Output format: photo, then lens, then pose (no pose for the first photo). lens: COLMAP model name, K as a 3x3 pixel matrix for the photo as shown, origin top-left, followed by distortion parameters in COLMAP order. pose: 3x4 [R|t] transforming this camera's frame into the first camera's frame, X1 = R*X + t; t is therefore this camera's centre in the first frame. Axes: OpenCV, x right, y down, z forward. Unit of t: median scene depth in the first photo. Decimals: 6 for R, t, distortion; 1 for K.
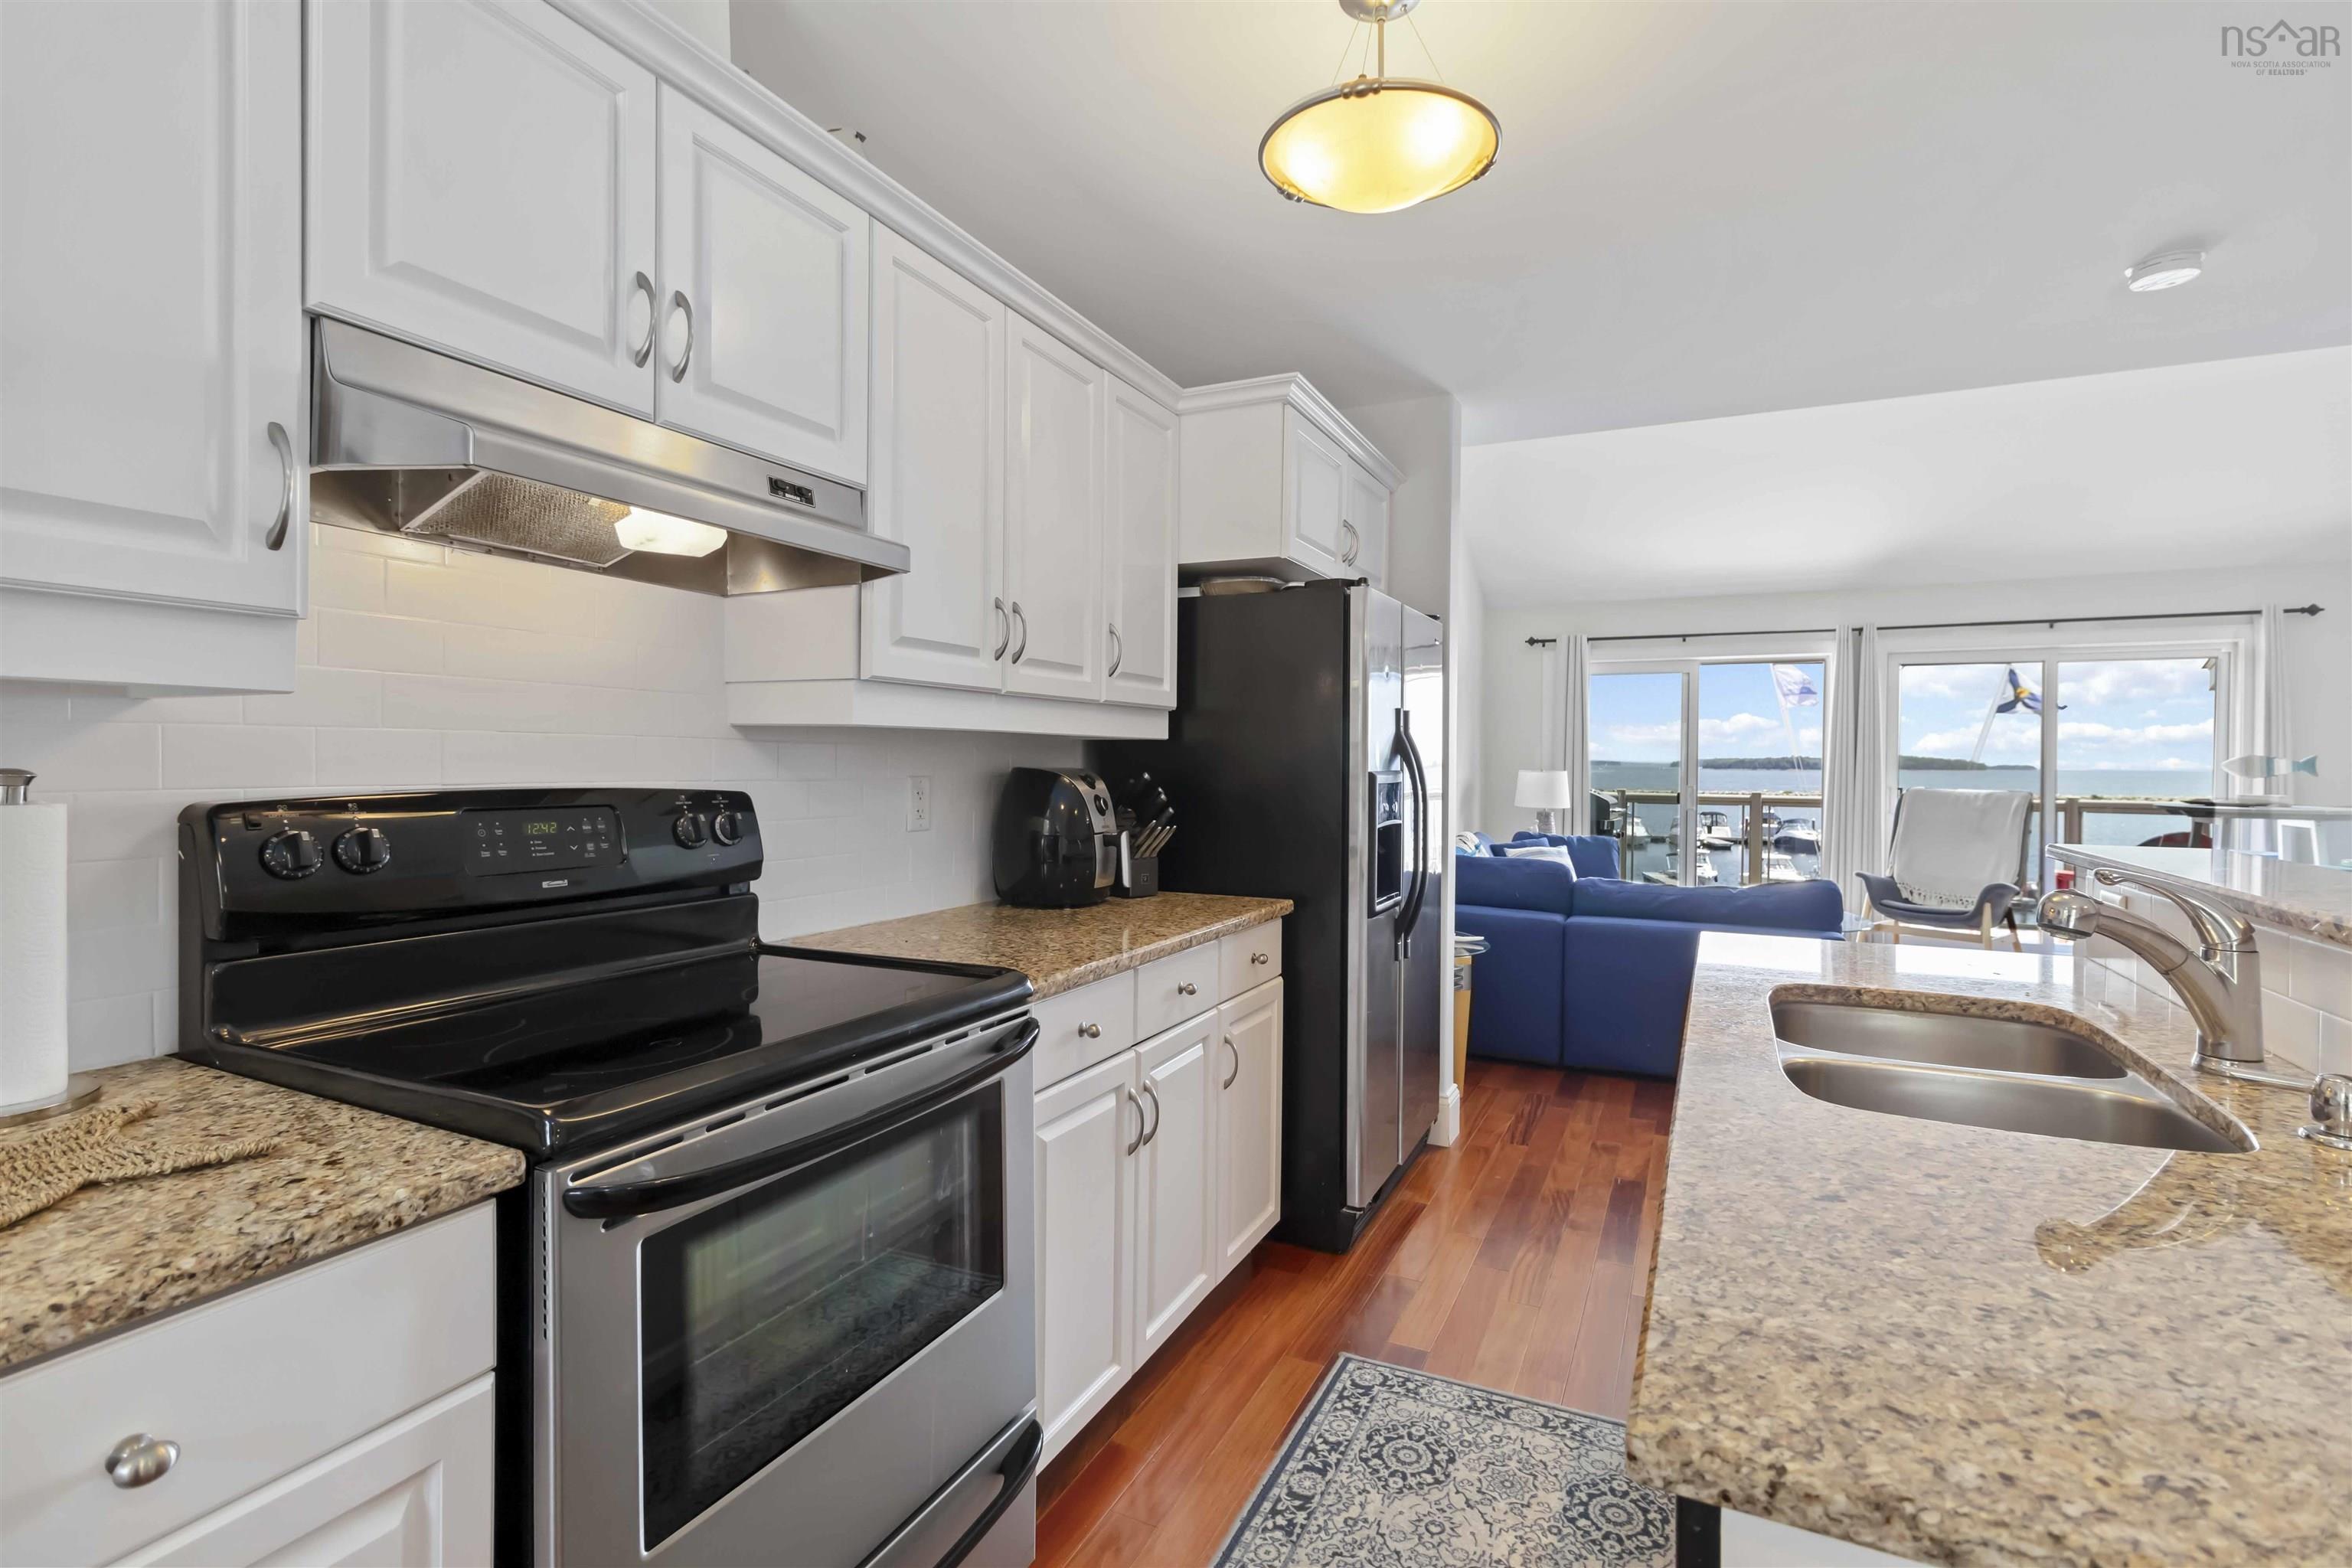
lens RADIAL K [[1099.6, 0, 1197.2], [0, 1099.6, 770.9], [0, 0, 1]] dist [0.006135, -0.000583]
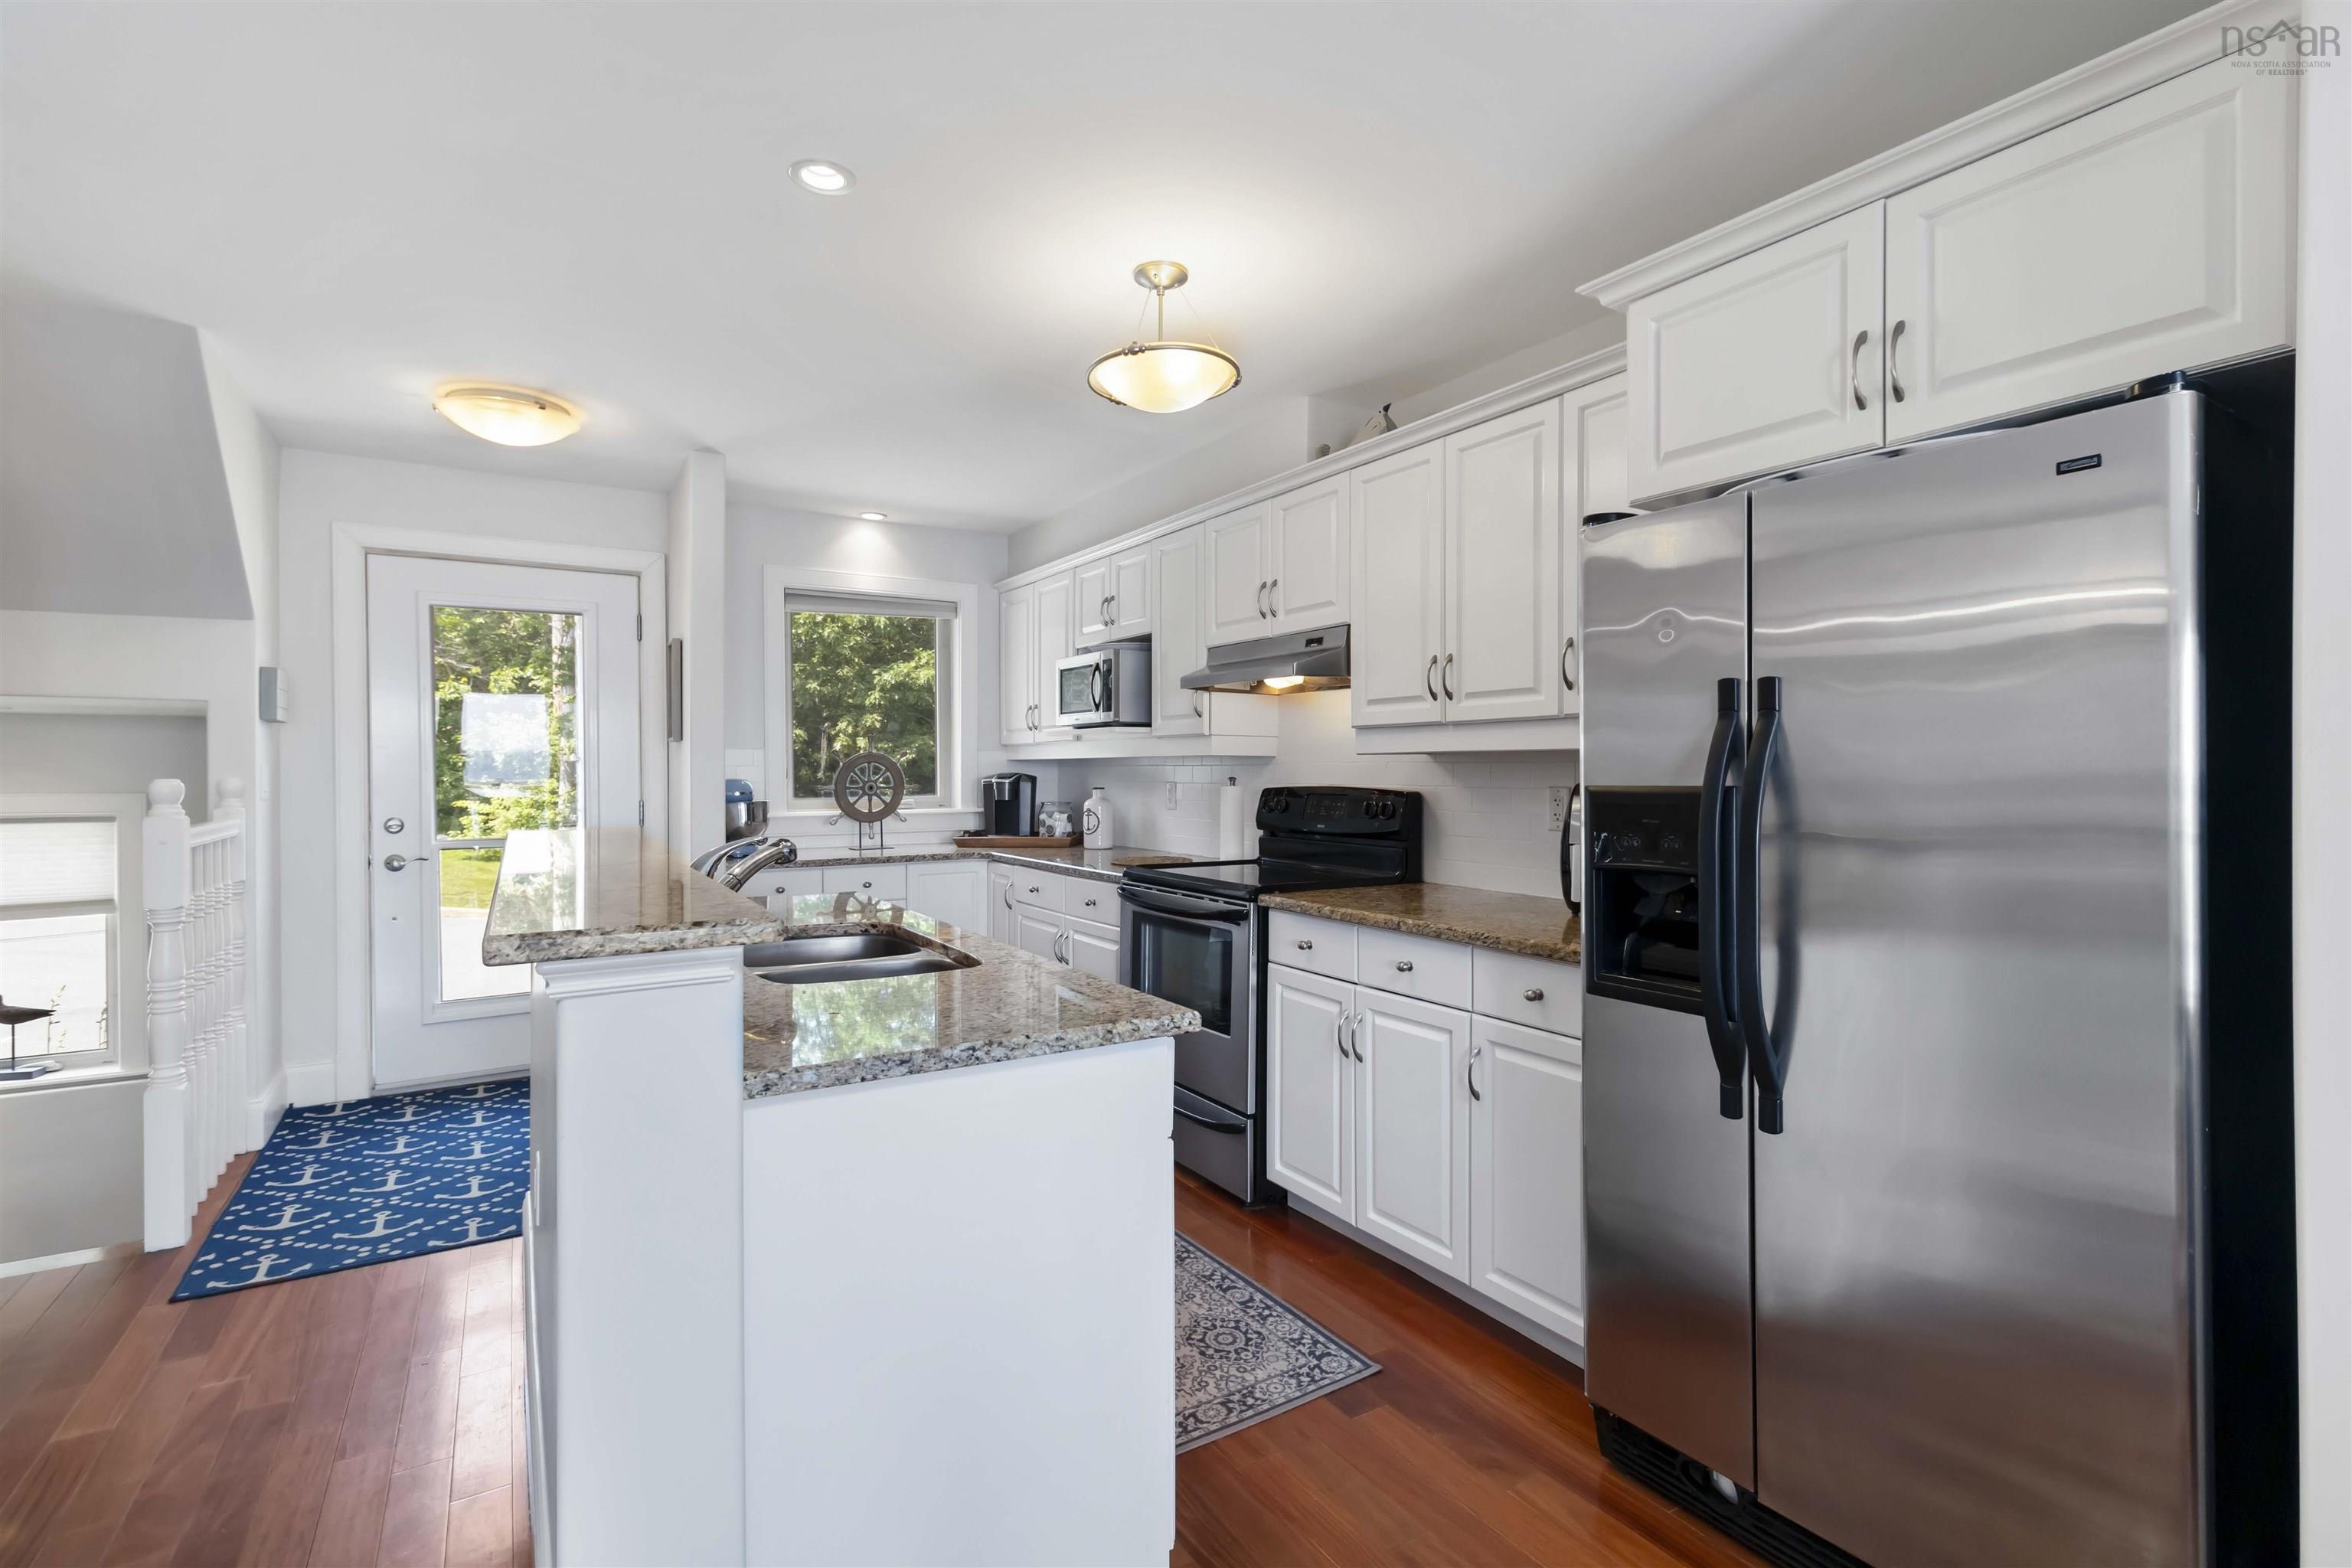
lens RADIAL K [[1099.6, 0, 1197.2], [0, 1099.6, 770.9], [0, 0, 1]] dist [0.006135, -0.000583]
pose [[-0.538782, -0.006111, -0.842423, 1.240049], [-0.008464, 0.999962, -0.001841, -0.008245], [0.842403, 0.006139, -0.538814, 1.625592]]
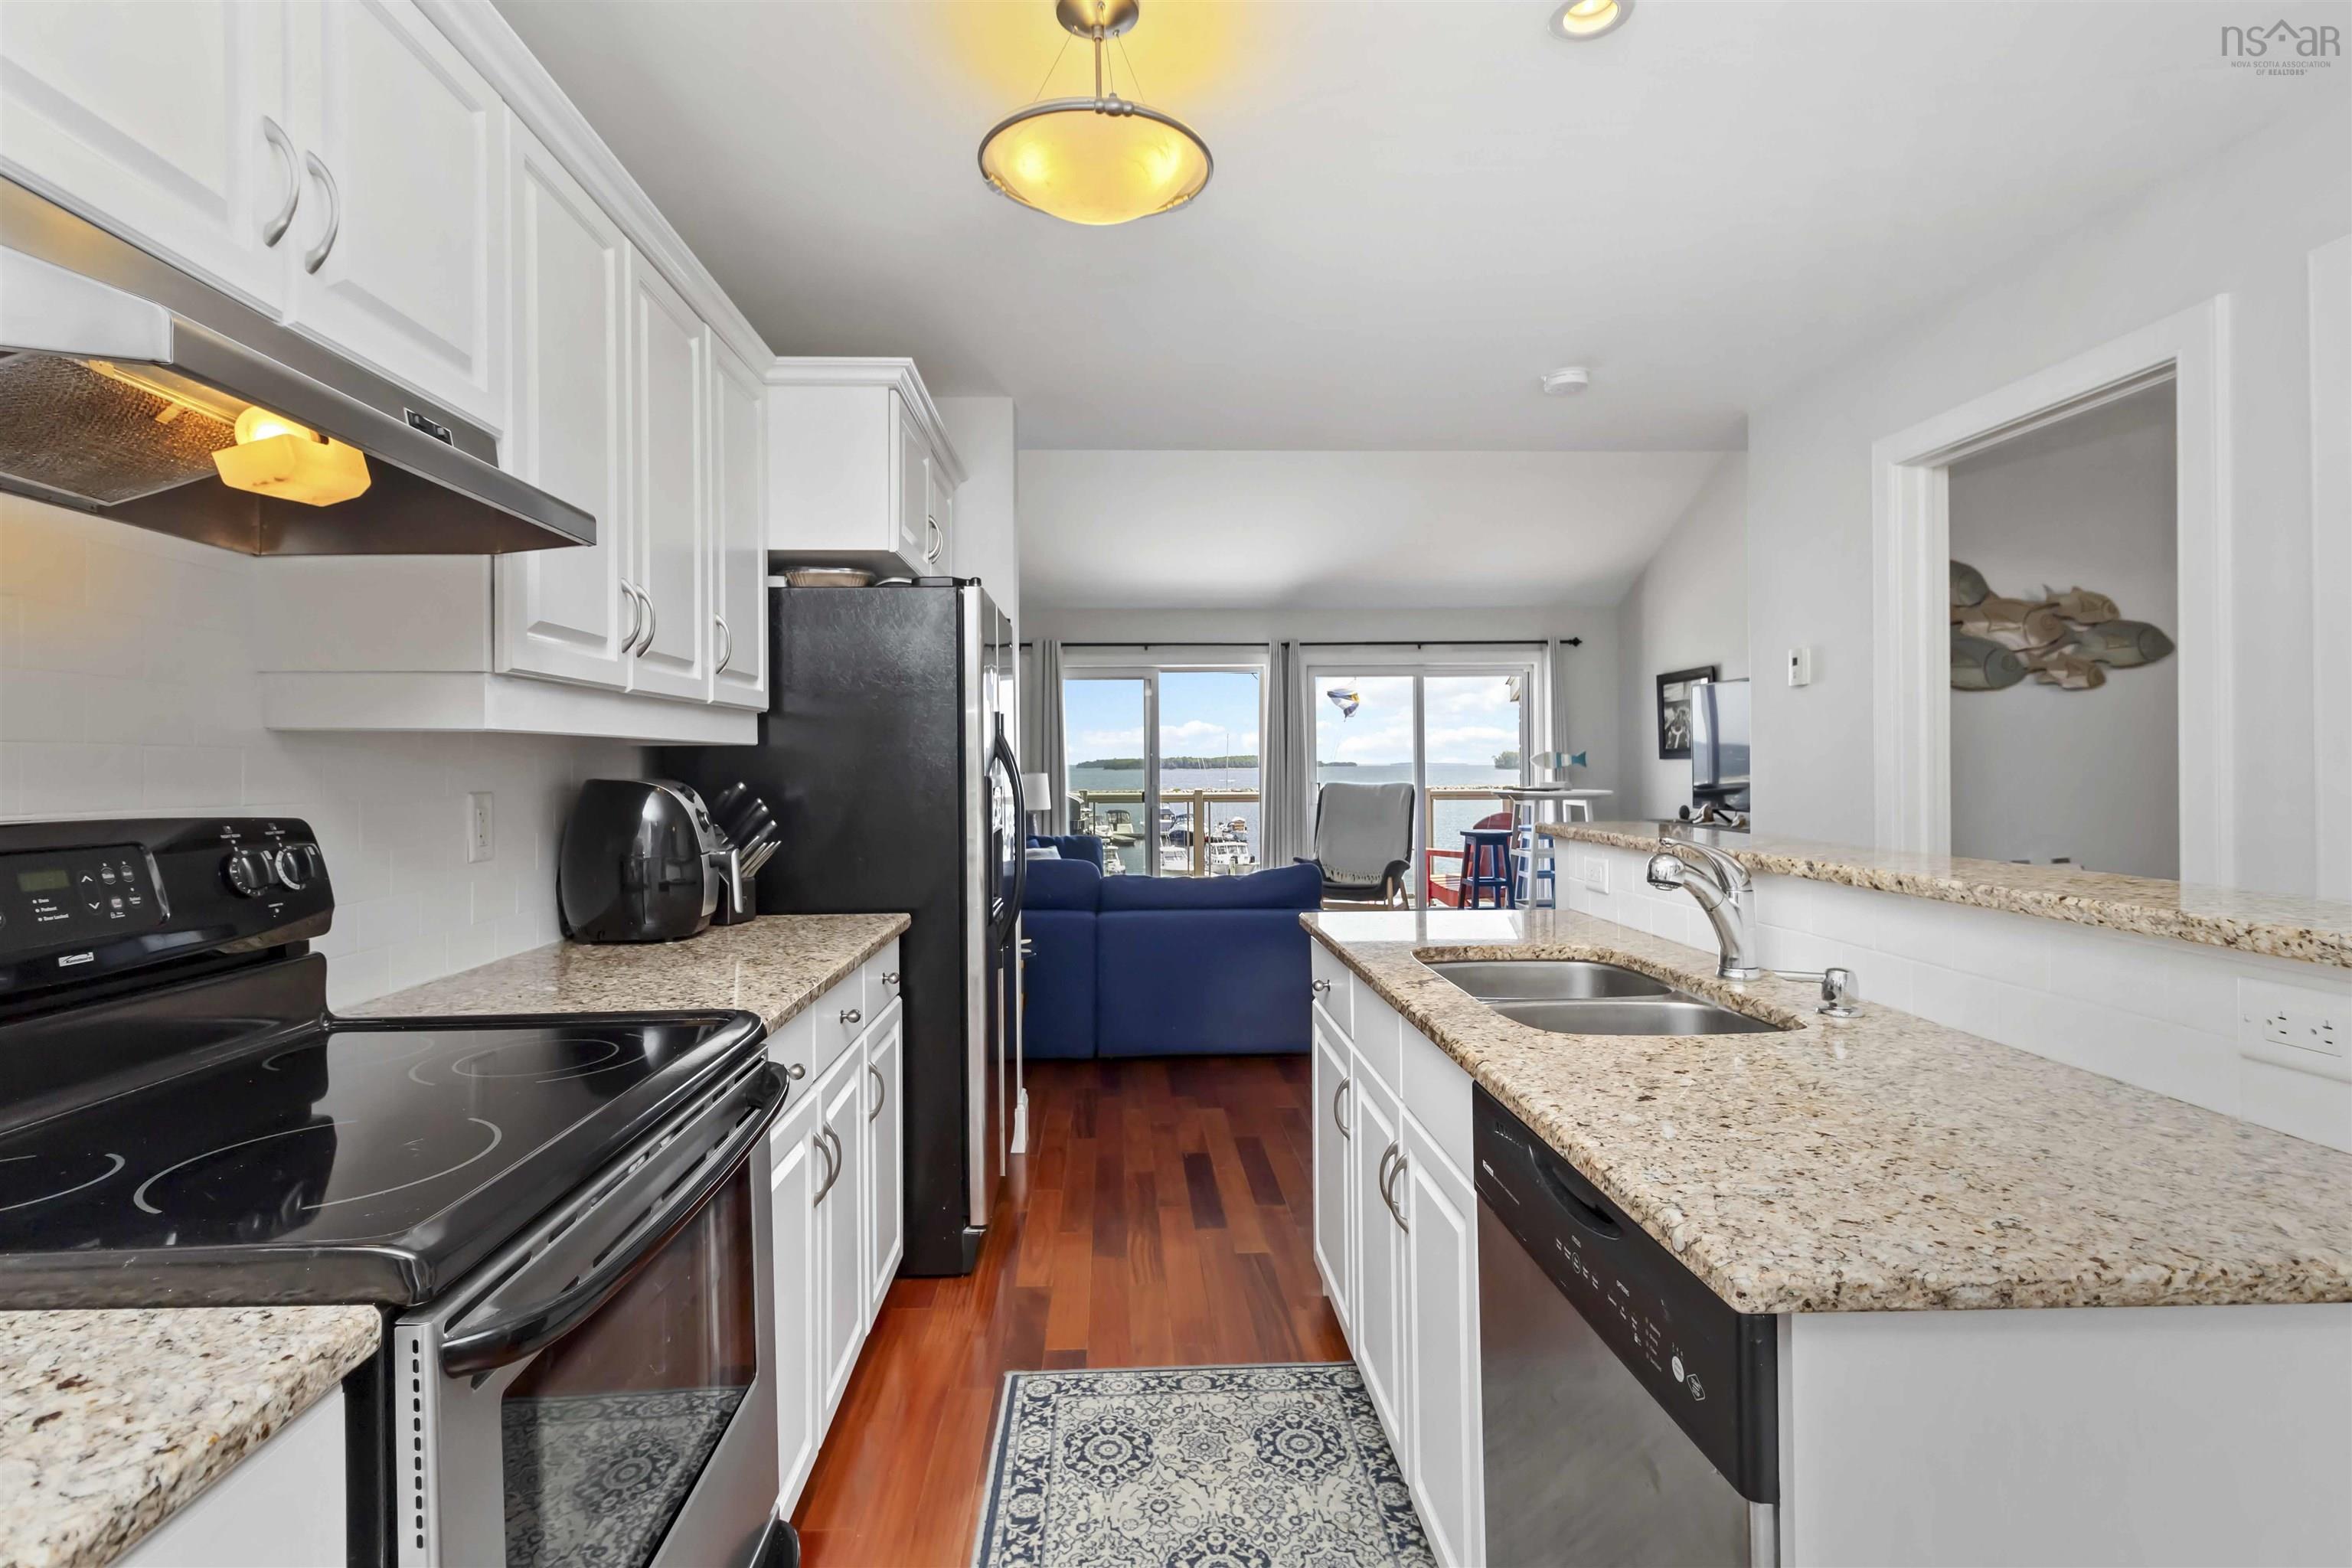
lens RADIAL K [[1147.2, 0, 1160.7], [0, 1147.2, 764.2], [0, 0, 1]] dist [0.004932, 0.000265]
pose [[0.886545, -0.014848, 0.462404, -0.245311], [0.019550, 0.999794, -0.005379, -0.002211], [-0.462229, 0.013808, 0.886653, 0.032203]]
